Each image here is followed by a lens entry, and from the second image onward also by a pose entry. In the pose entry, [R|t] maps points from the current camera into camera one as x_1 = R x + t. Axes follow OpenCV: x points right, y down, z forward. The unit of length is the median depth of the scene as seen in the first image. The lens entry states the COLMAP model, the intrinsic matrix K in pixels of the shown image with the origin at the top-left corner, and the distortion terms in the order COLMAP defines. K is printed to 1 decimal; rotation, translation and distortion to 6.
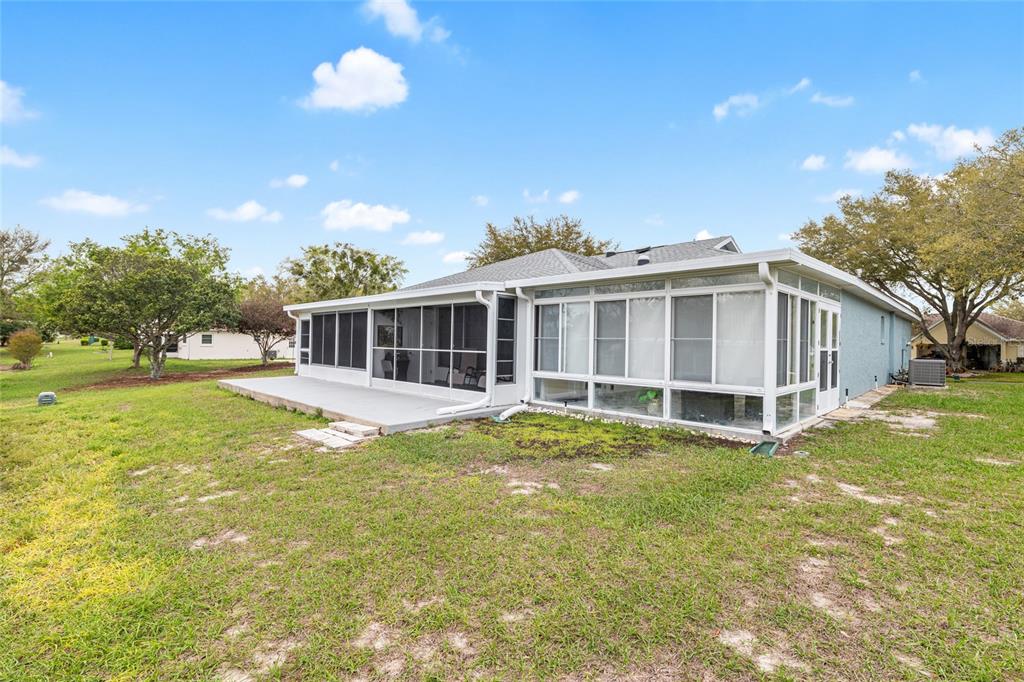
lens RADIAL K [[463.0, 0, 510.8], [0, 463.0, 334.5], [0, 0, 1]] dist [-0.004862, -0.000094]
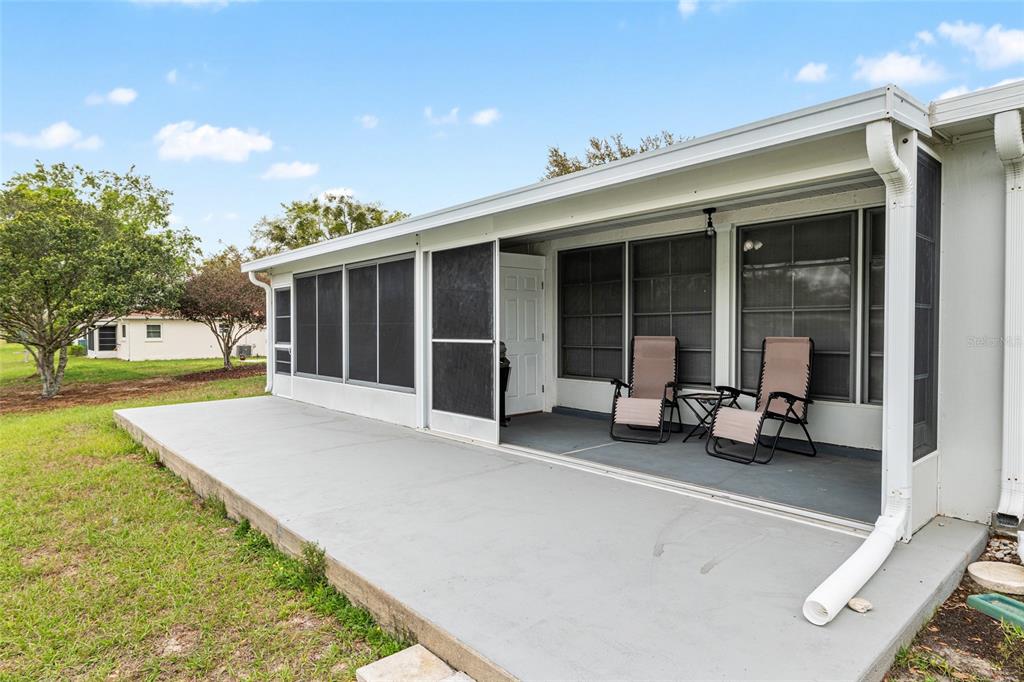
lens RADIAL K [[584.7, 0, 514.1], [0, 584.7, 342.1], [0, 0, 1]] dist [0.008256, 0.002778]
pose [[0.998150, -0.017752, -0.058159, -0.083501], [0.020023, 0.999050, 0.038713, 0.004770], [0.057416, -0.039806, 0.997556, 0.202700]]
